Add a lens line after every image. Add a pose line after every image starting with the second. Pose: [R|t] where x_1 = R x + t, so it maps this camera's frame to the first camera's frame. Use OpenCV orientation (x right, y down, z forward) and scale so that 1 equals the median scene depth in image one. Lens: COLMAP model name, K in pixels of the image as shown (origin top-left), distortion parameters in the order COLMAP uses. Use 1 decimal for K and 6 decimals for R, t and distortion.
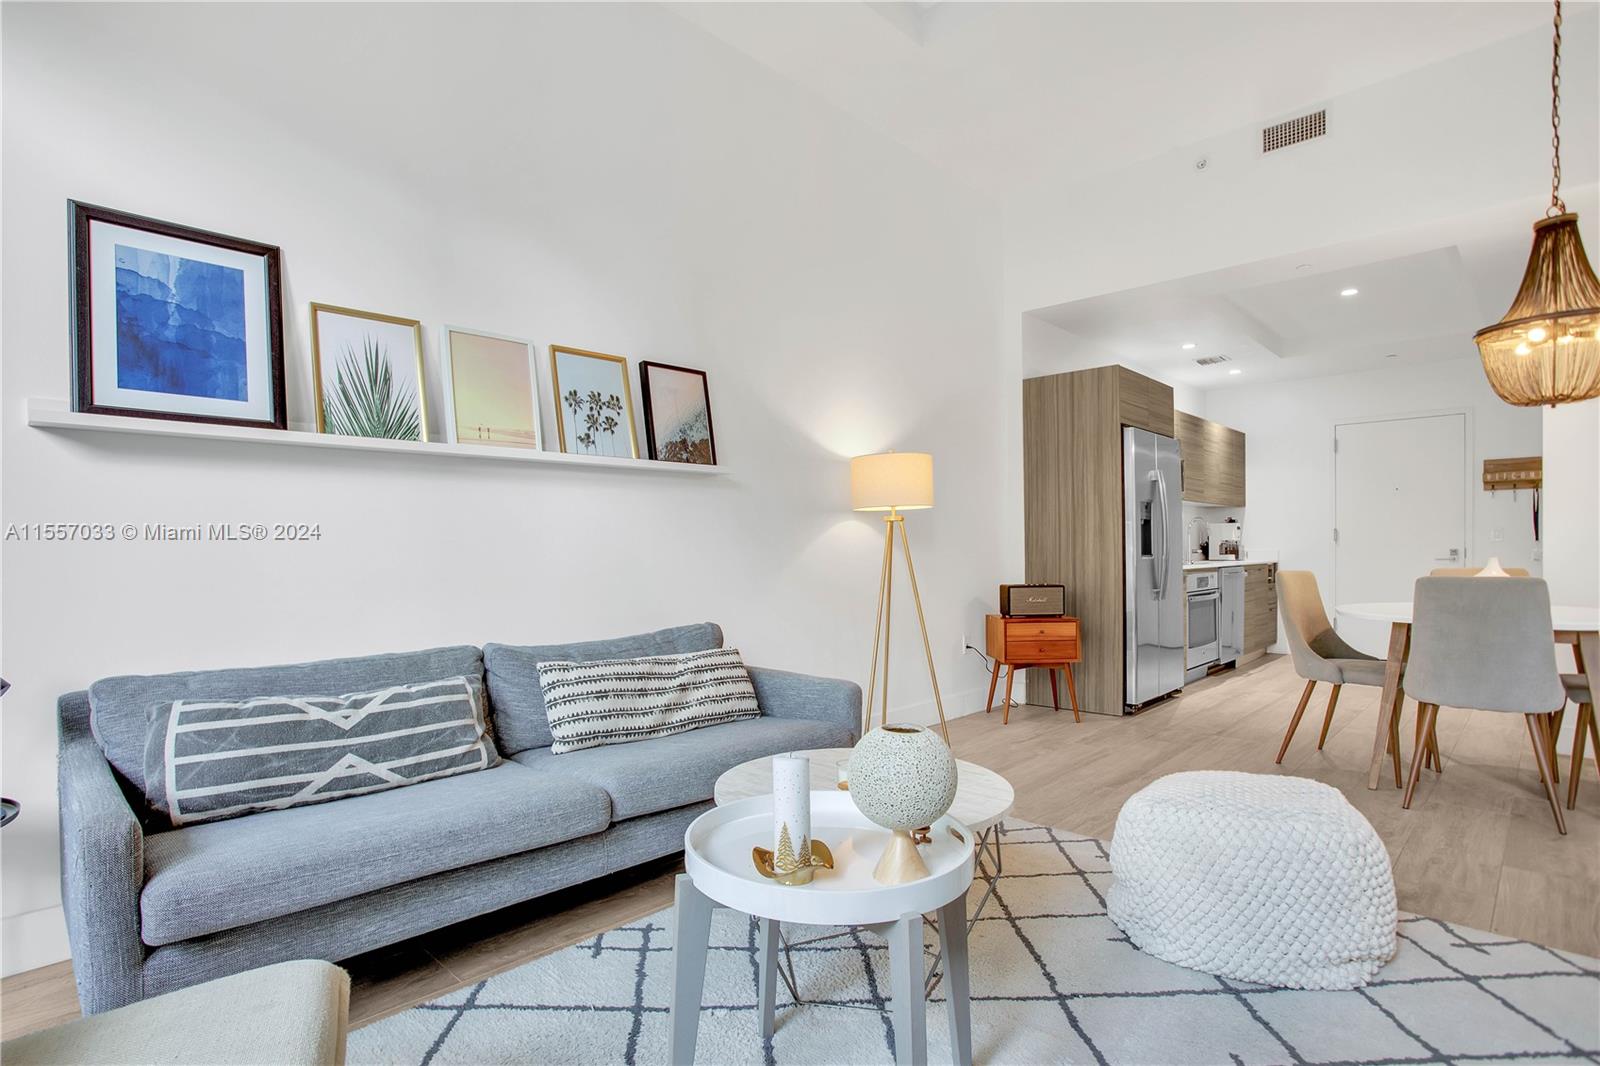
lens RADIAL K [[790.1, 0, 763.7], [0, 790.1, 553.5], [0, 0, 1]] dist [-0.057631, 0.021736]
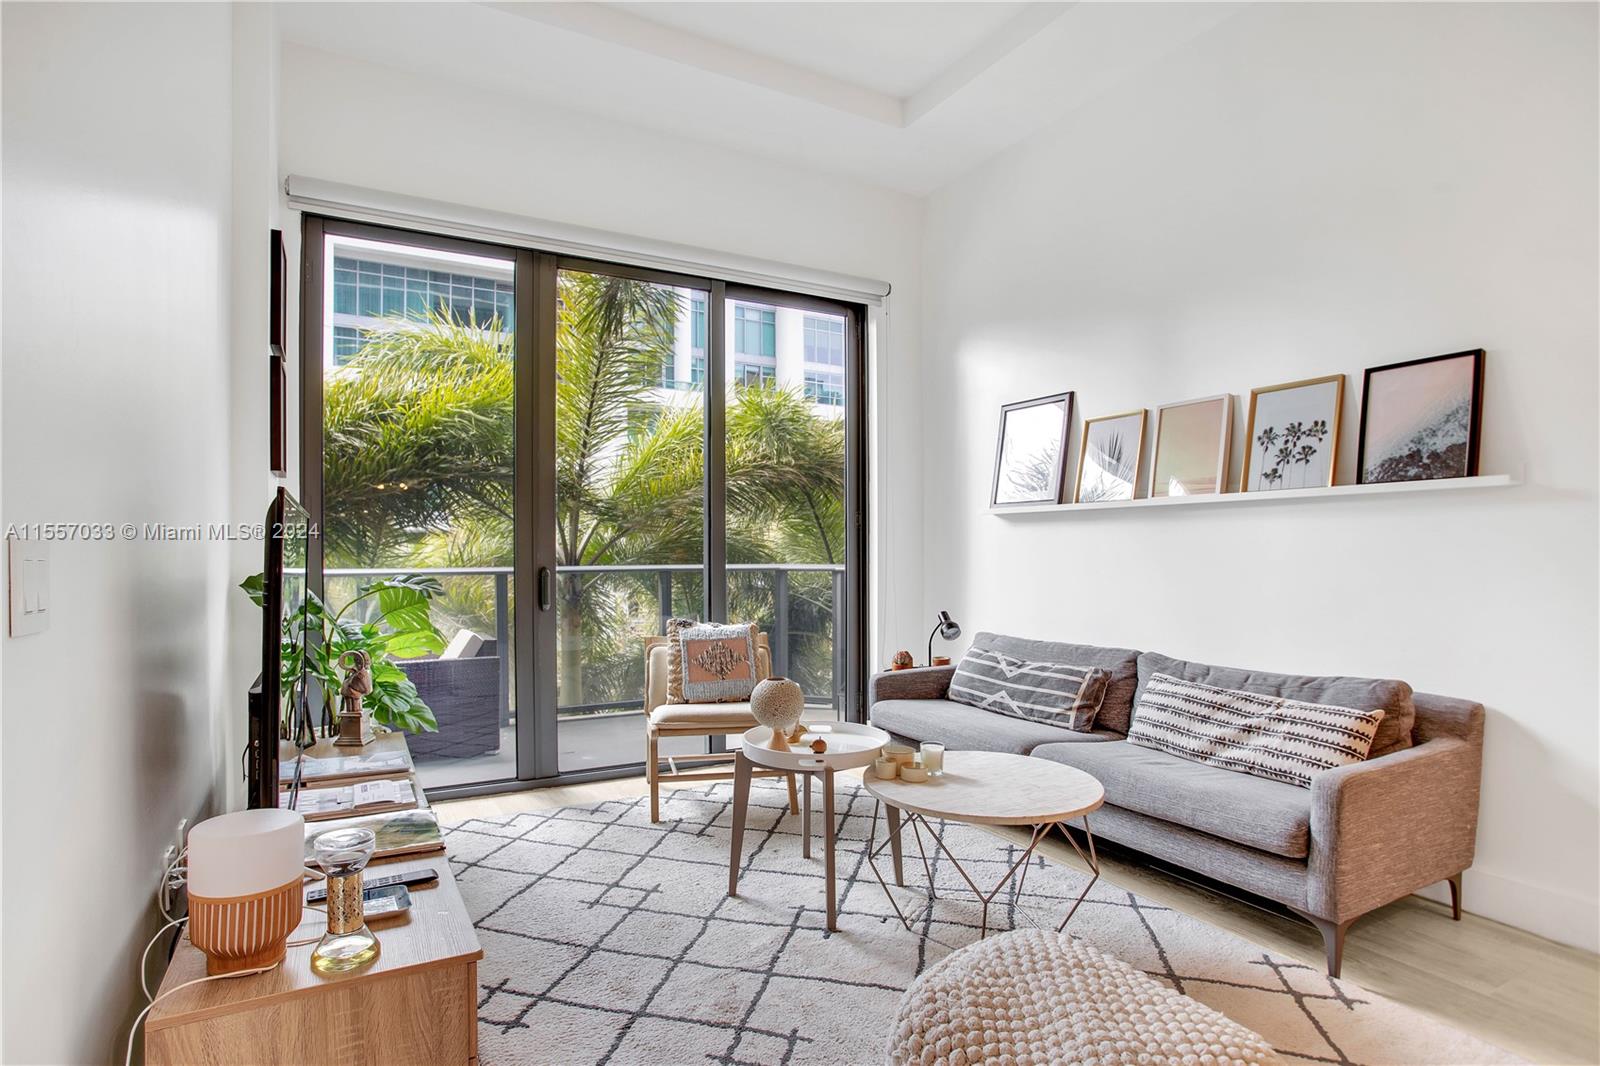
lens RADIAL K [[816.3, 0, 754.5], [0, 816.3, 538.8], [0, 0, 1]] dist [-0.077996, 0.043424]
pose [[-0.271790, -0.002529, -0.962353, 0.660763], [-0.000789, 0.999997, -0.002406, -0.040932], [0.962356, 0.000105, -0.271791, 0.441259]]
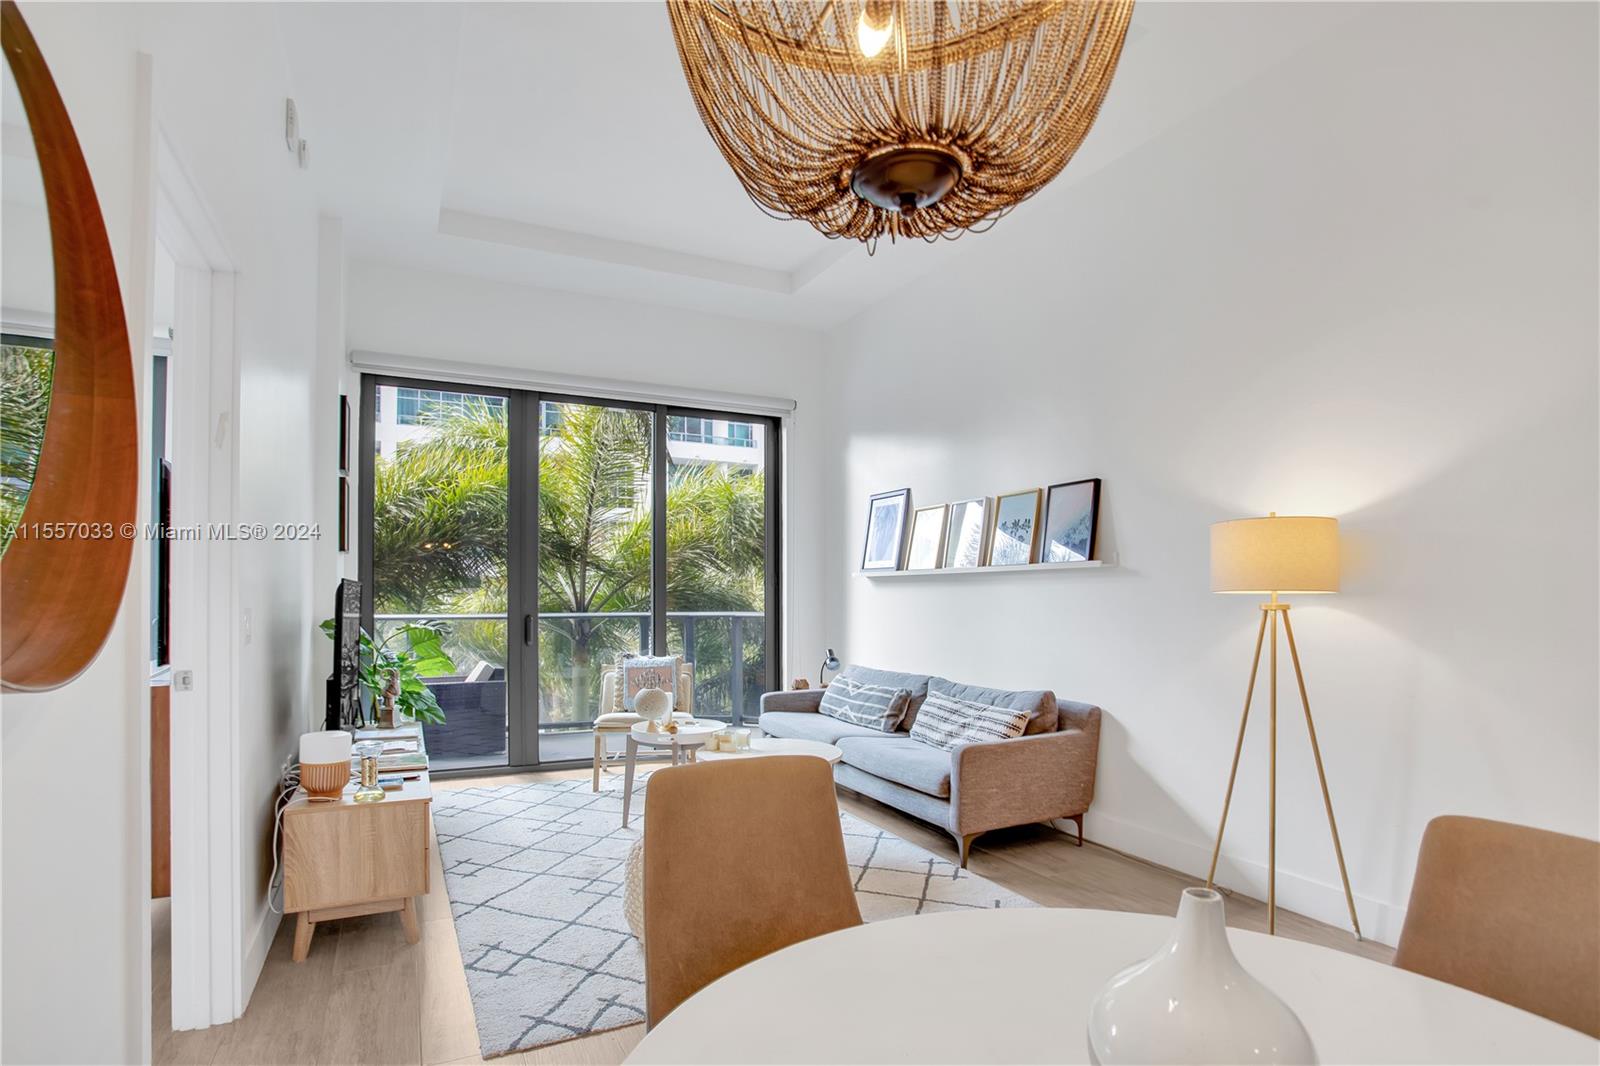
lens RADIAL K [[803.7, 0, 780.7], [0, 803.7, 575.7], [0, 0, 1]] dist [-0.061302, 0.000856]
pose [[-0.305648, -0.014646, -0.952032, 0.932828], [-0.004349, 0.999893, -0.013986, -0.057137], [0.952135, -0.000134, -0.305679, 0.735342]]
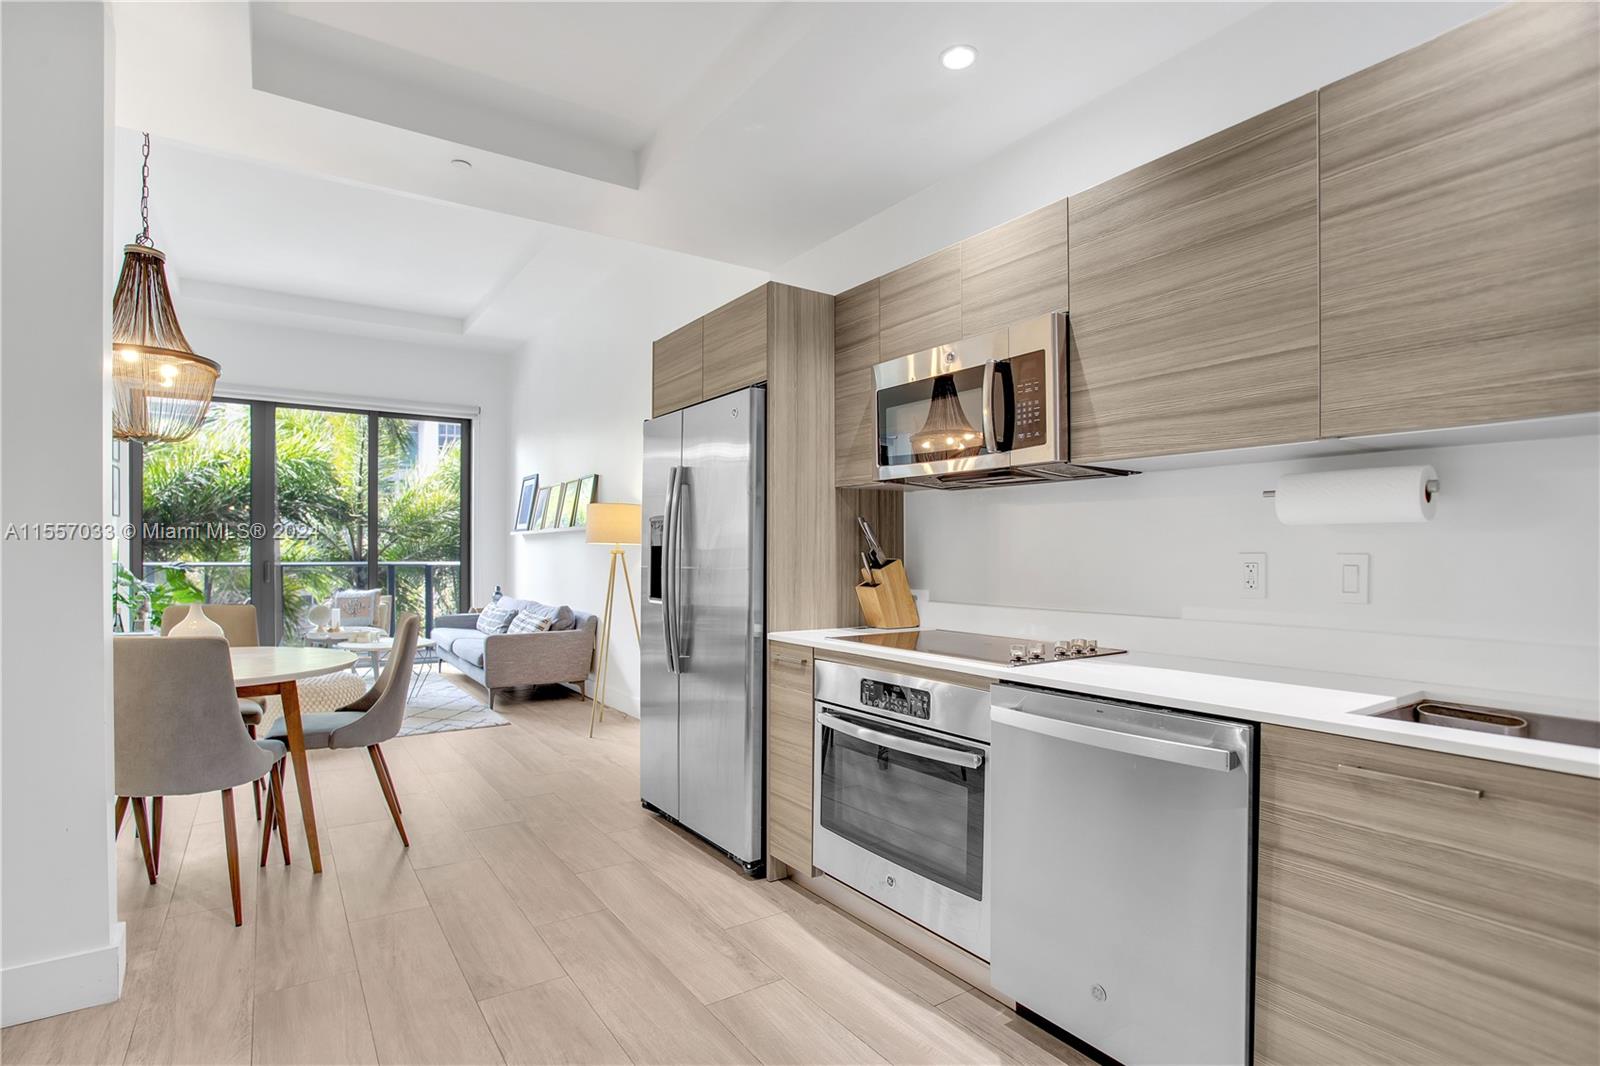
lens RADIAL K [[826.0, 0, 794.9], [0, 826.0, 558.5], [0, 0, 1]] dist [-0.062608, 0.025395]
pose [[-0.189183, 0.015142, -0.981825, 1.425758], [-0.006878, 0.999836, 0.016745, -0.055140], [0.981918, 0.009921, -0.189048, 1.514379]]
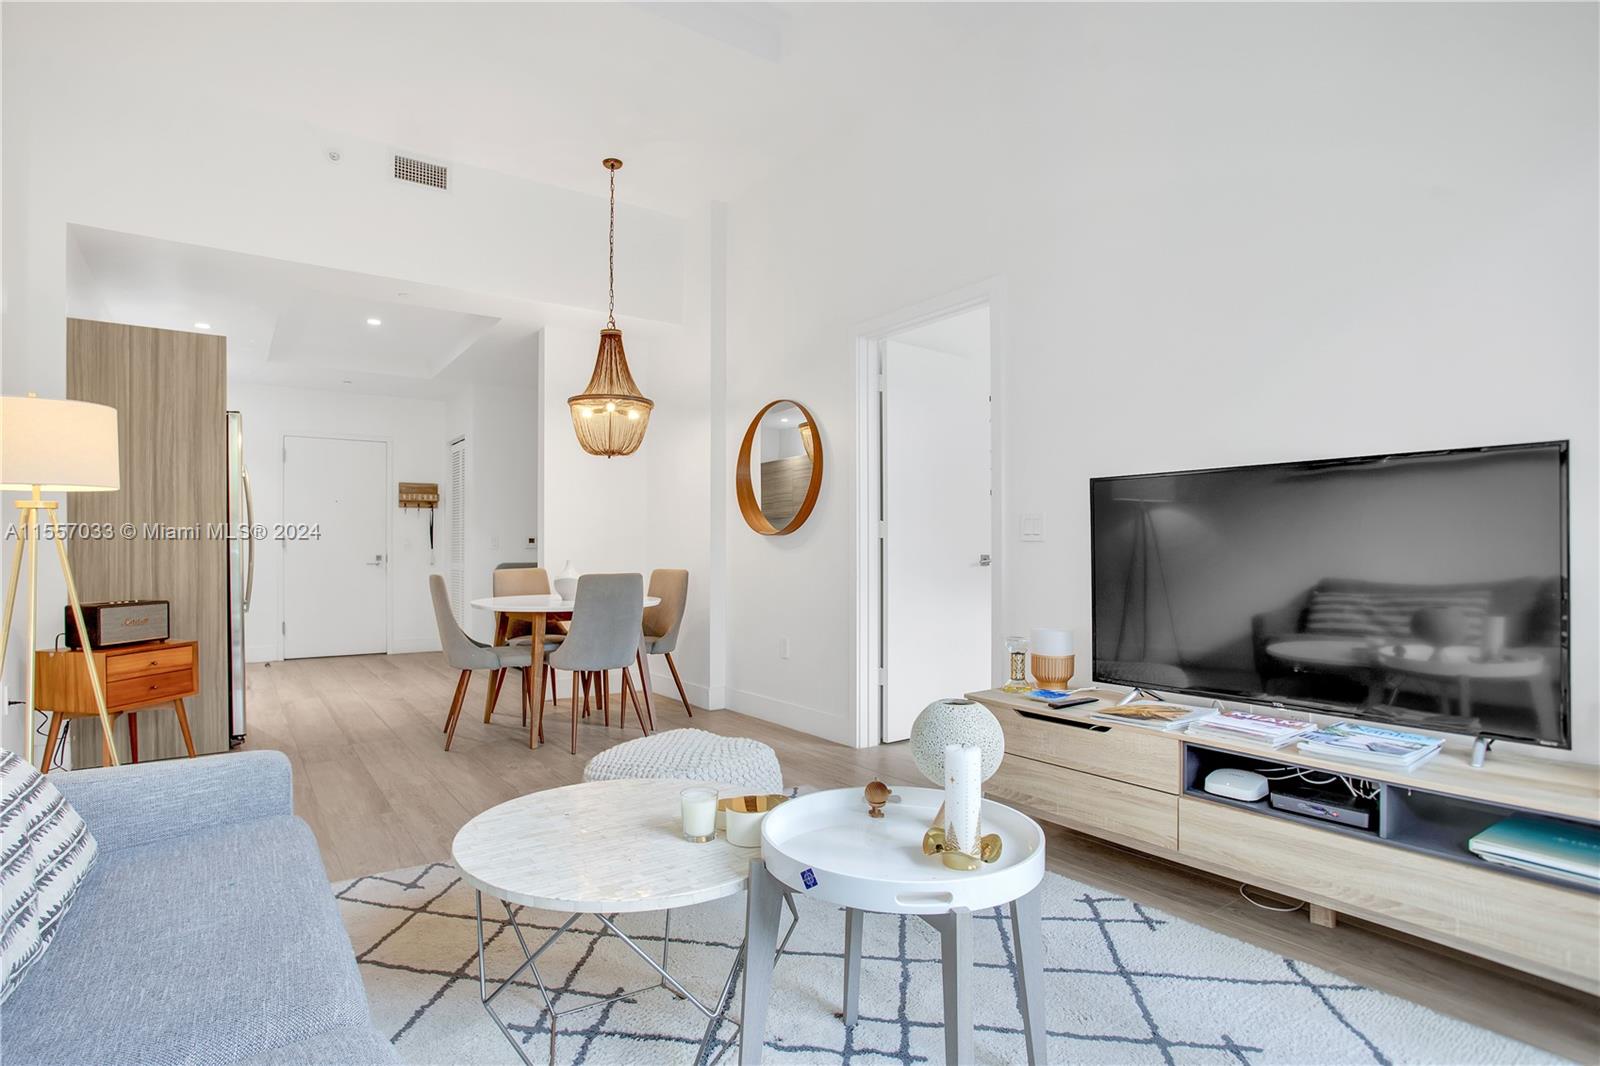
lens RADIAL K [[803.5, 0, 756.2], [0, 803.5, 539.0], [0, 0, 1]] dist [-0.028258, -0.000640]
pose [[0.184292, 0.019656, 0.982675, -0.330092], [0.008694, 0.999728, -0.021627, 0.001031], [-0.982833, 0.012529, 0.184071, 0.330602]]
